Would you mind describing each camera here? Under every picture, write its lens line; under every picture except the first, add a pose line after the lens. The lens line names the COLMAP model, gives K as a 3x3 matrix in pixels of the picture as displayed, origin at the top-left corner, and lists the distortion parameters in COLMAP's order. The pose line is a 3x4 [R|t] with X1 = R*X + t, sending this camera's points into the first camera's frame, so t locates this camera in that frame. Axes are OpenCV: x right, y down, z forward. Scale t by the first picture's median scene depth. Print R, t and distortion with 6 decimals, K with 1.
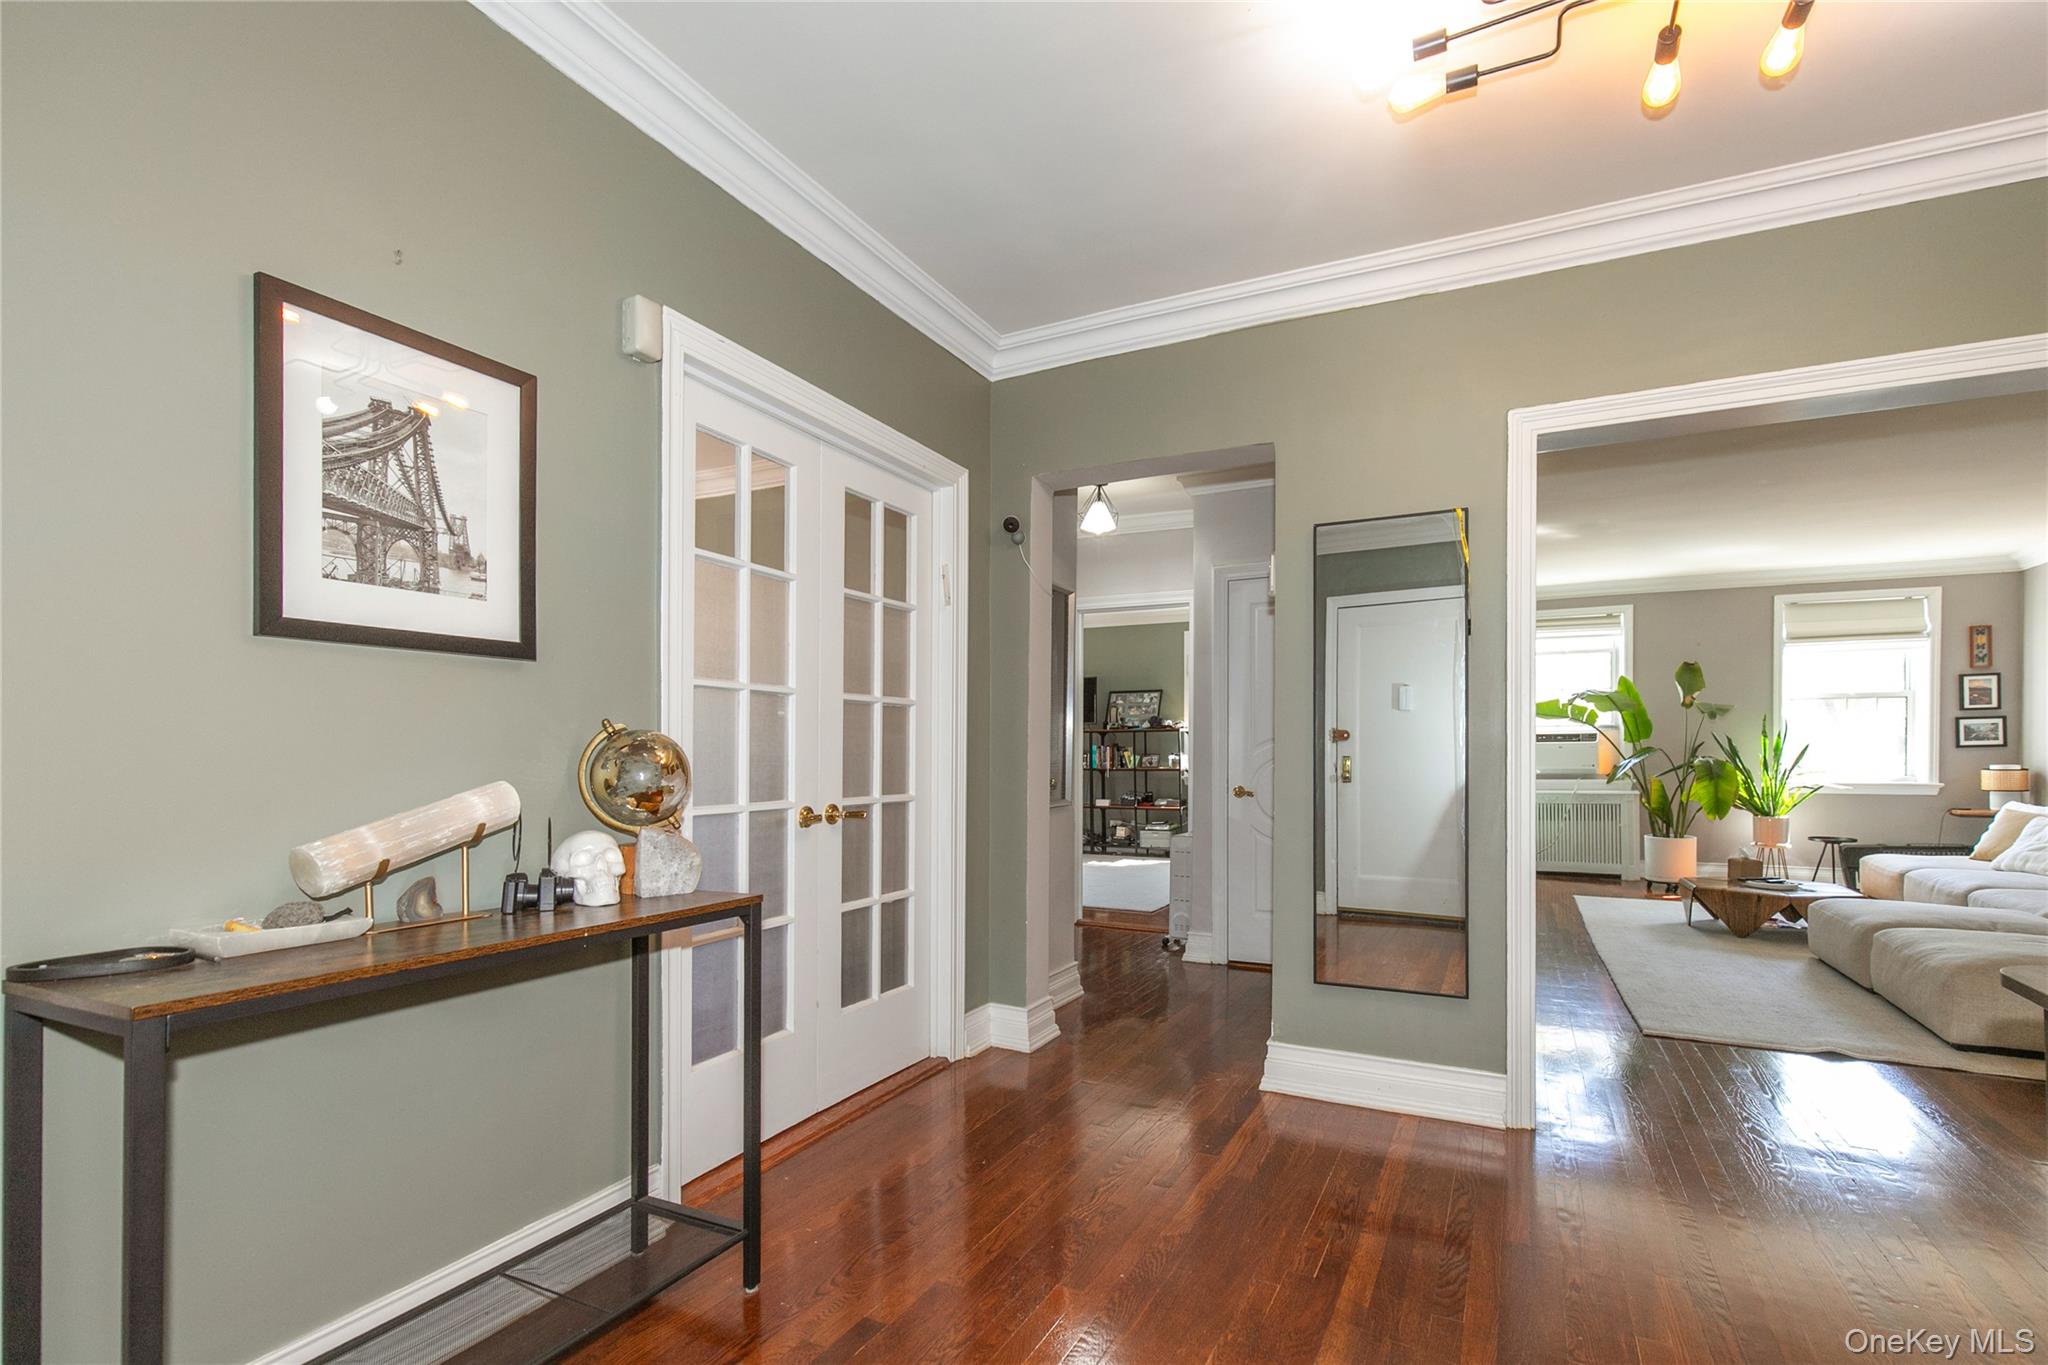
lens RADIAL K [[928.5, 0, 1064.1], [0, 928.5, 752.4], [0, 0, 1]] dist [0.004147, -0.000942]
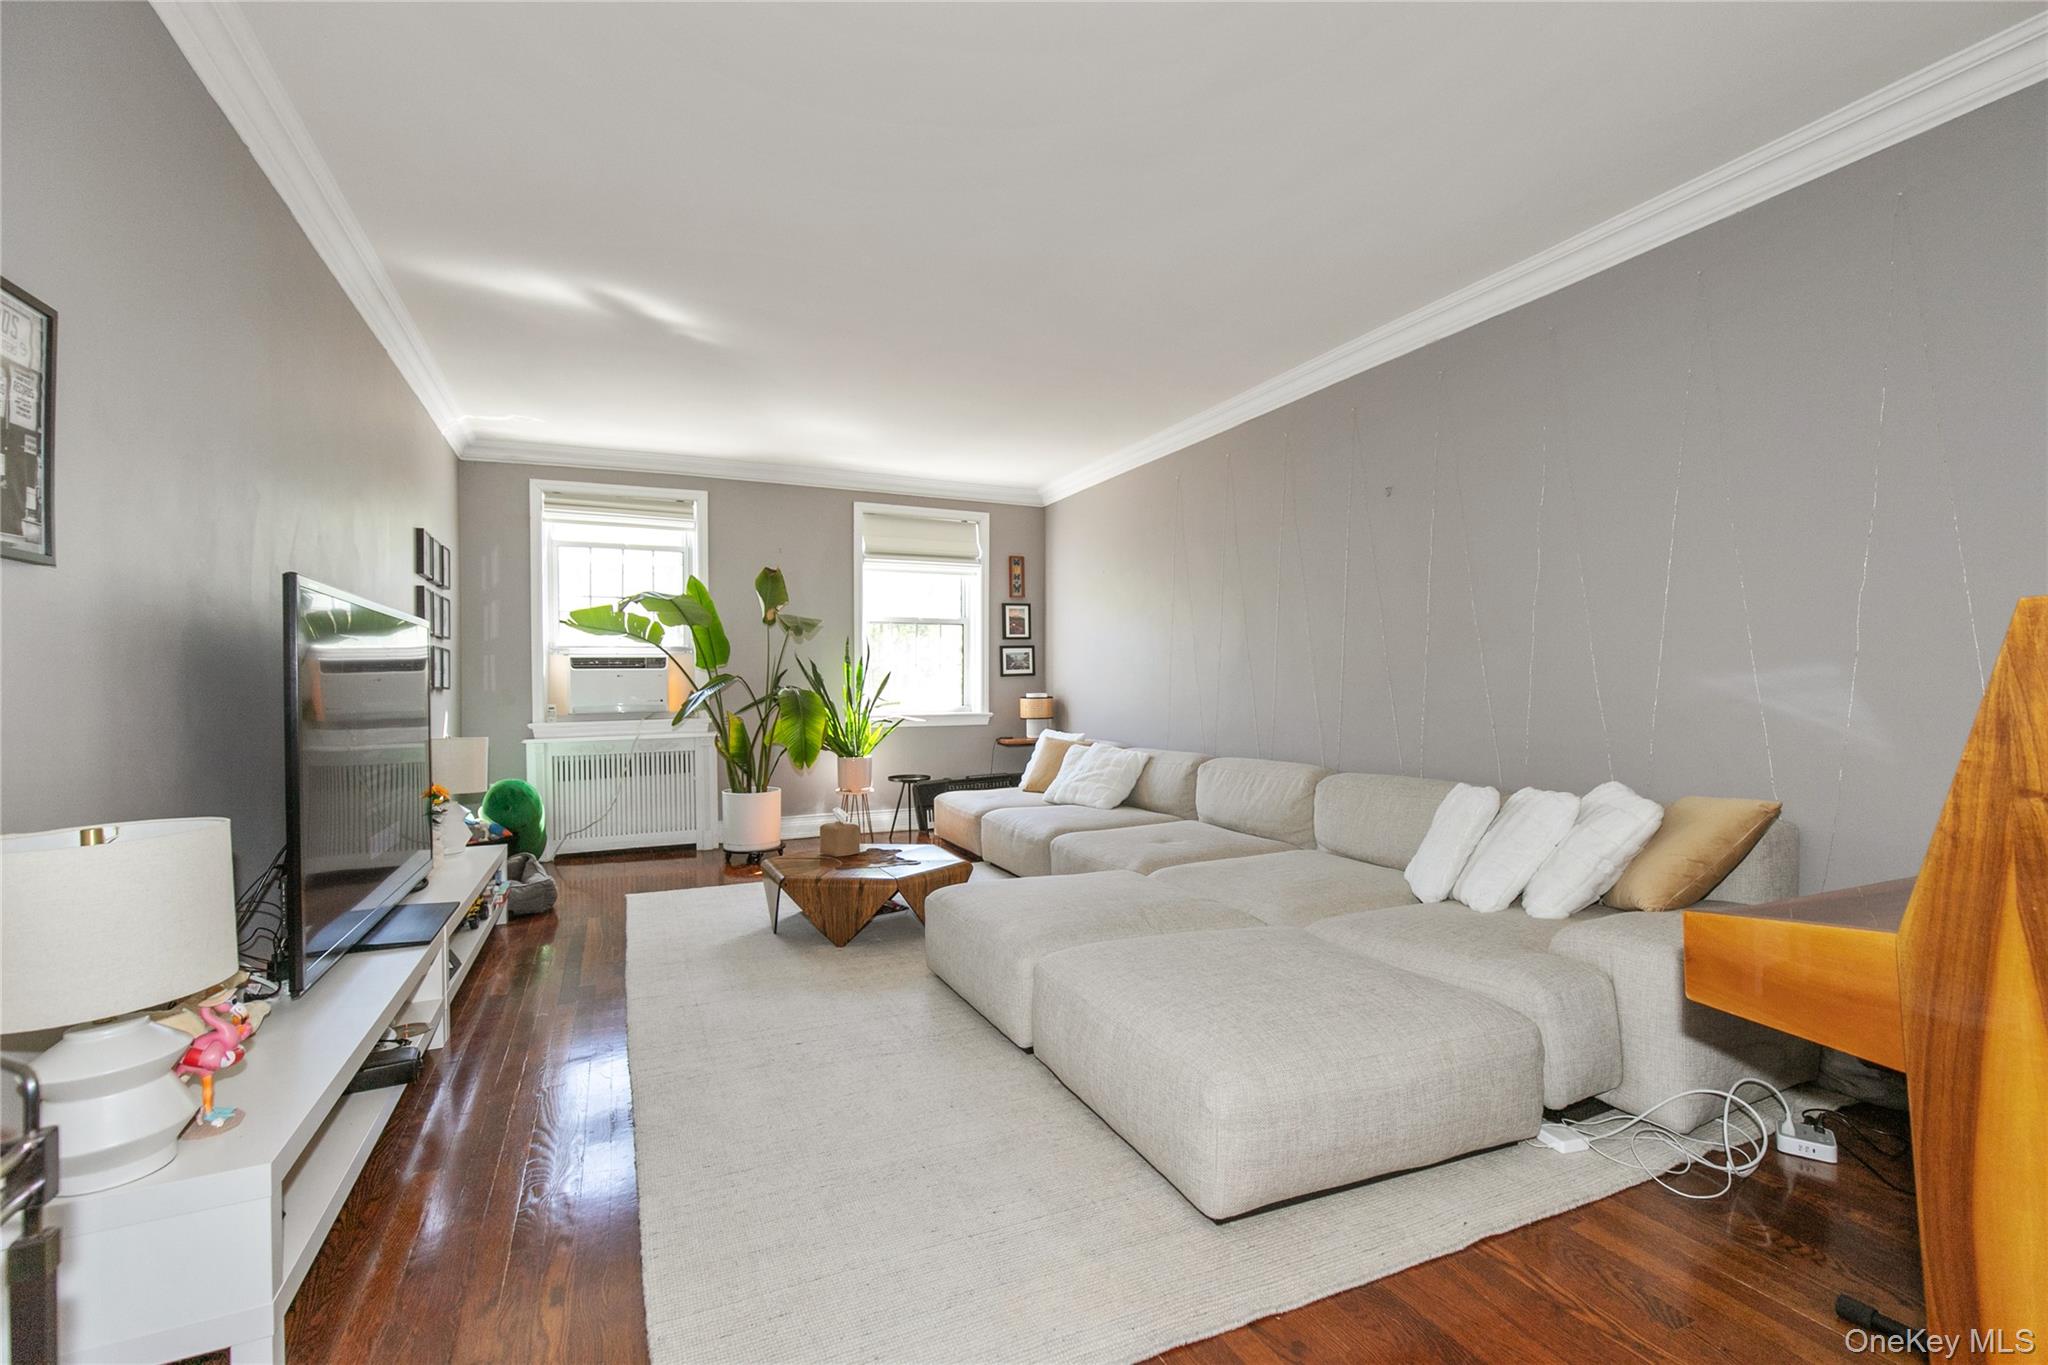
lens RADIAL K [[928.5, 0, 1026.3], [0, 928.5, 689.1], [0, 0, 1]] dist [0.004147, -0.000942]
pose [[0.651704, -0.007283, 0.758438, 0.219596], [0.008651, 0.999960, 0.002169, 0.006603], [-0.758424, 0.005148, 0.651741, 0.329667]]
